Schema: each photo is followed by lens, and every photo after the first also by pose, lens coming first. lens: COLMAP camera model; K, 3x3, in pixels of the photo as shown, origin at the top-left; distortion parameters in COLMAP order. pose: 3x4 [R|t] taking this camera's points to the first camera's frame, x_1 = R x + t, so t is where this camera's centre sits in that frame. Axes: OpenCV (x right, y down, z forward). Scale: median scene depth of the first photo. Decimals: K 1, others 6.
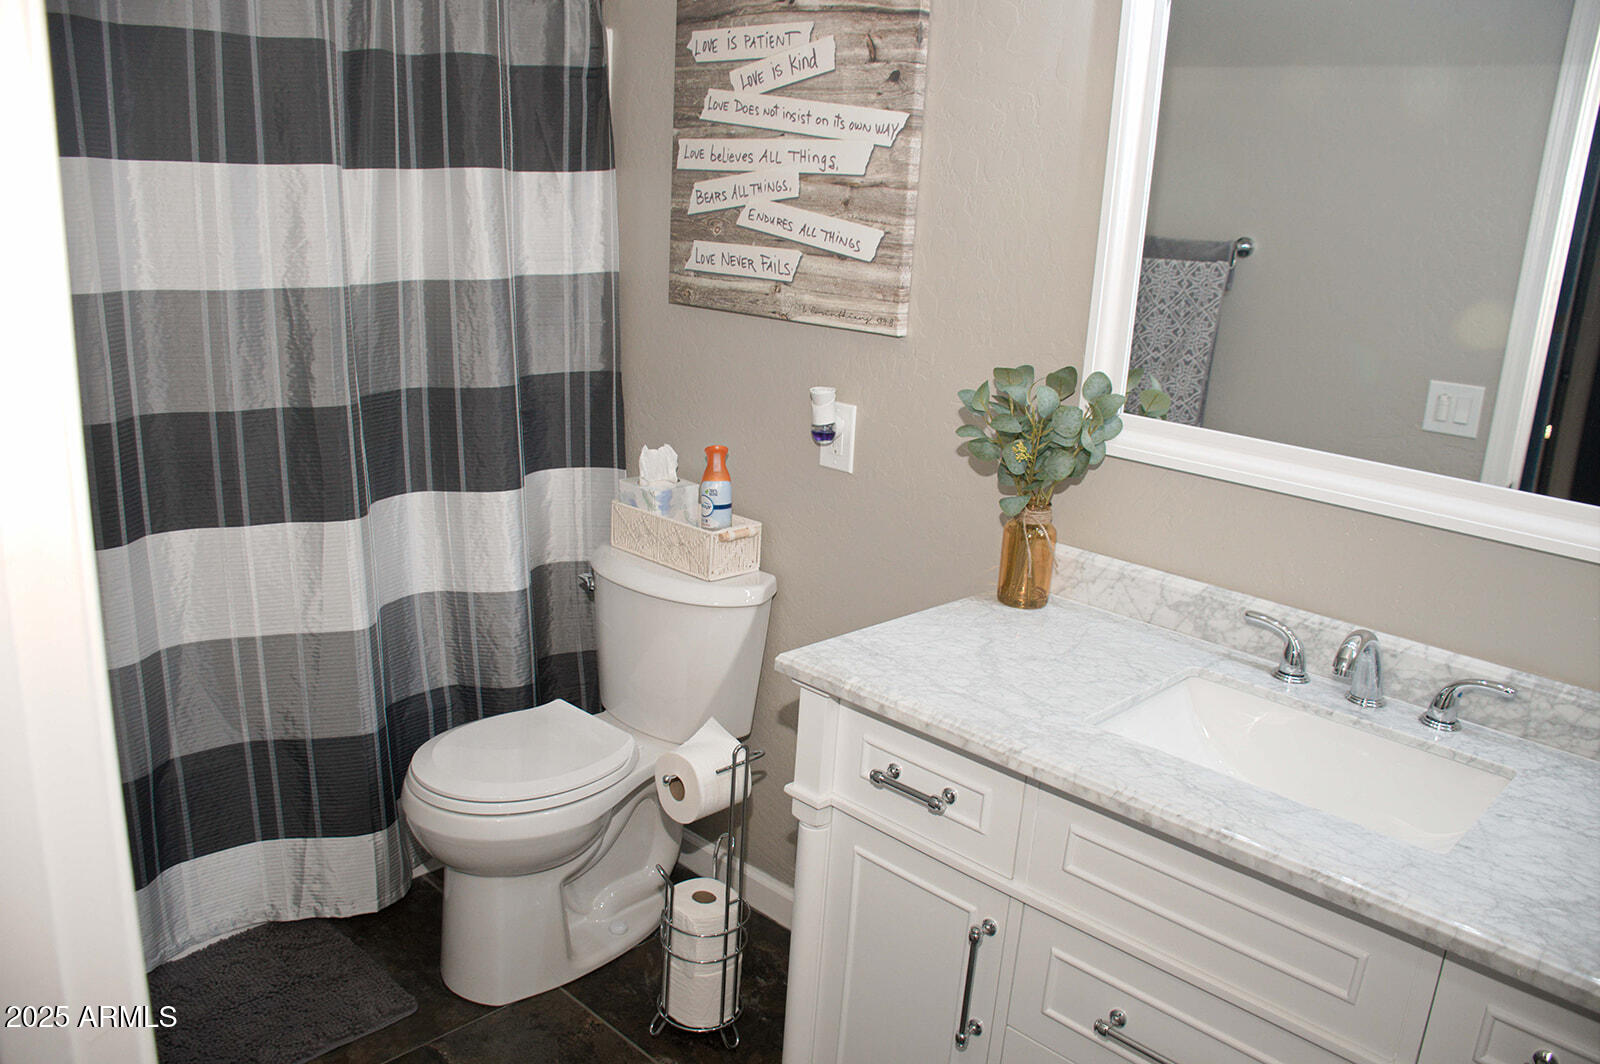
lens RADIAL K [[1237.2, 0, 796.1], [0, 1237.2, 539.4], [0, 0, 1]] dist [-0.149814, 0.107326]
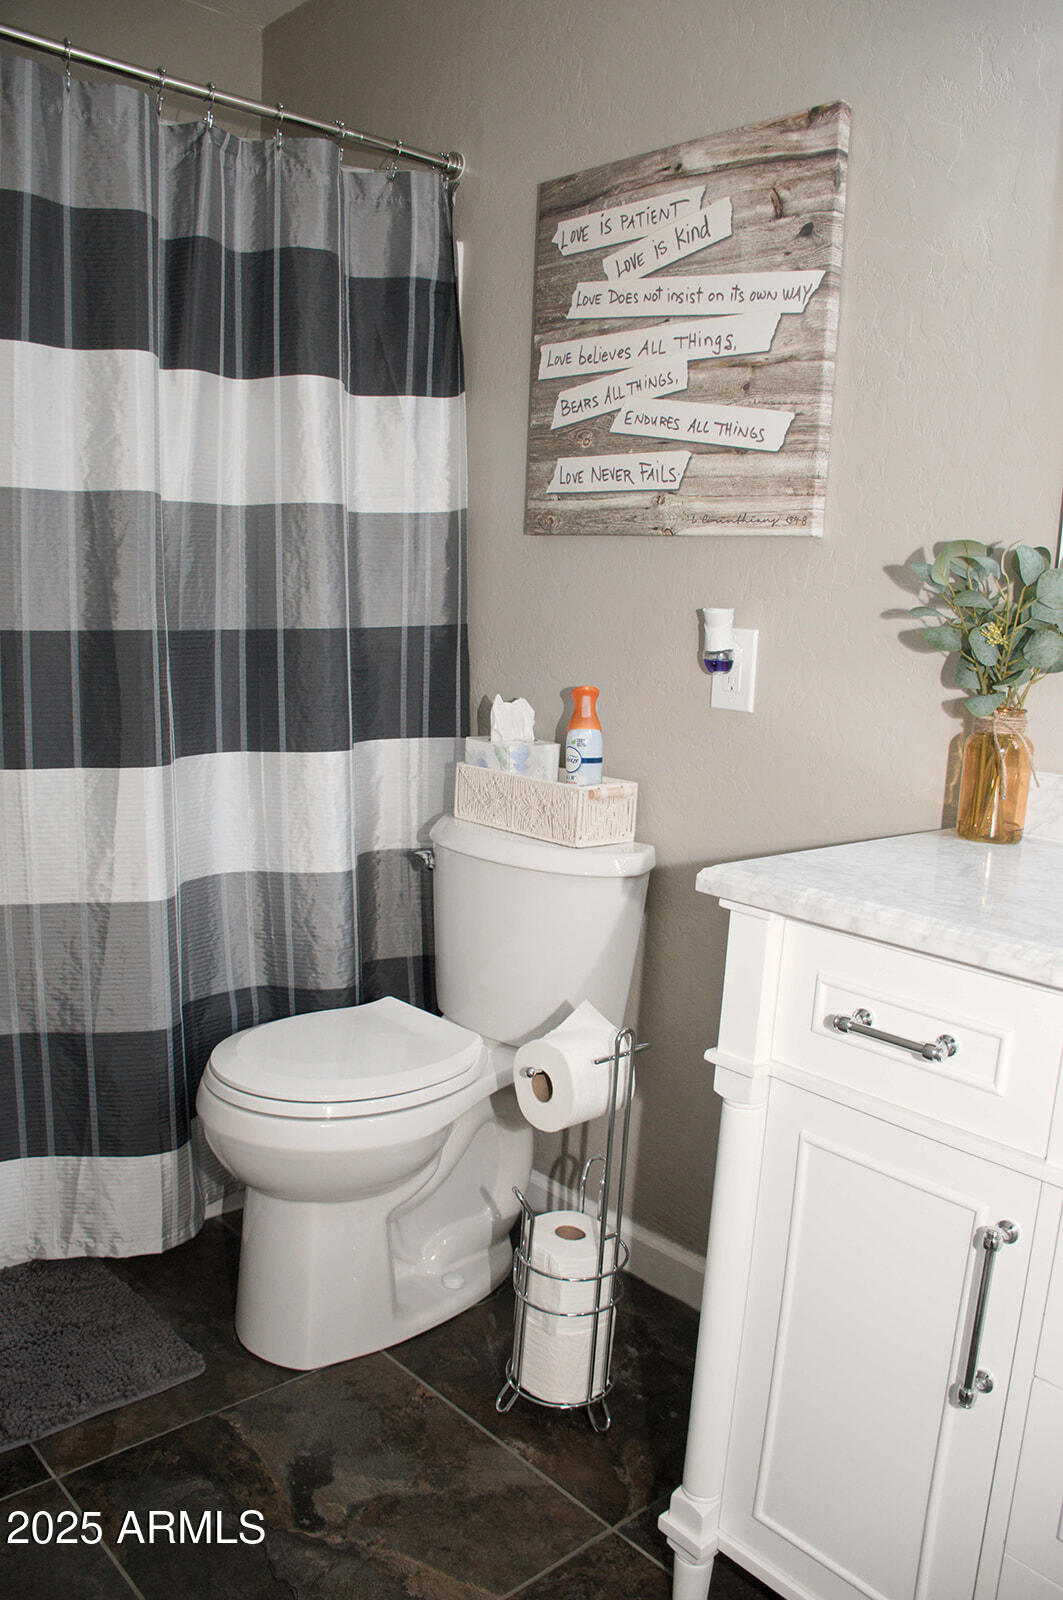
lens RADIAL K [[1237.2, 0, 502.1], [0, 1237.2, 829.6], [0, 0, 1]] dist [-0.149814, 0.107326]
pose [[0.997232, 0.005506, -0.074145, -0.059931], [-0.013535, 0.994035, -0.108223, 0.114695], [0.073106, 0.108927, 0.991358, 0.180154]]
